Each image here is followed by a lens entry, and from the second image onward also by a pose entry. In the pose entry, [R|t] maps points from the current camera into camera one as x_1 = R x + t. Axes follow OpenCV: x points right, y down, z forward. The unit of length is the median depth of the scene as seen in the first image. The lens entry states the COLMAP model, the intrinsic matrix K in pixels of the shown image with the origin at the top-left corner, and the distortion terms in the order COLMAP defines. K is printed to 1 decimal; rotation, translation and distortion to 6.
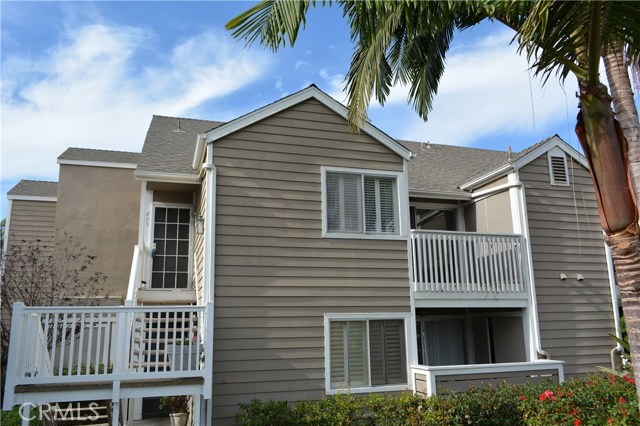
lens RADIAL K [[506.5, 0, 325.8], [0, 506.5, 218.9], [0, 0, 1]] dist [-0.007316, -0.000199]
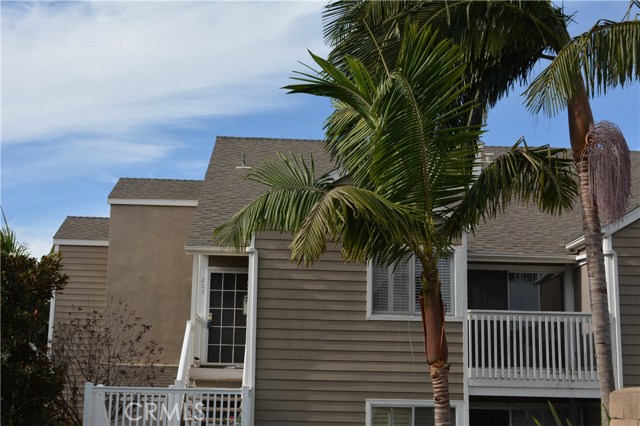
lens RADIAL K [[894.7, 0, 319.6], [0, 894.7, 215.7], [0, 0, 1]] dist [-0.025663, 0.000000]
pose [[0.969871, -0.013872, -0.243226, 0.310594], [0.014235, 0.999899, -0.000266, -0.155748], [0.243205, -0.003205, 0.969970, -0.645978]]
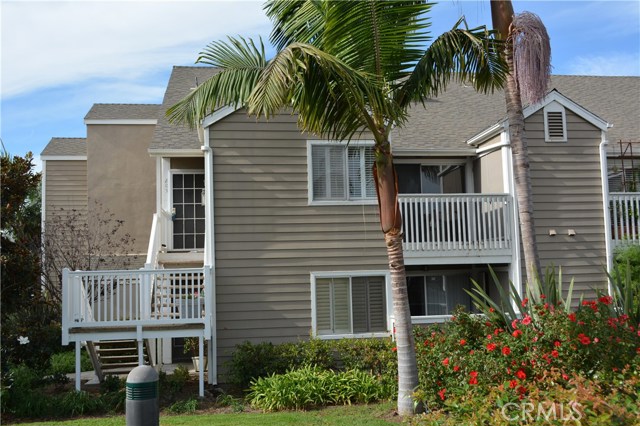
lens RADIAL K [[649.4, 0, 319.6], [0, 649.4, 218.1], [0, 0, 1]] dist [-0.025742, 0.000000]
pose [[0.988199, -0.023443, -0.151369, 0.226575], [0.041138, 0.992531, 0.114851, -0.096574], [0.147546, -0.119723, 0.981782, -0.403663]]
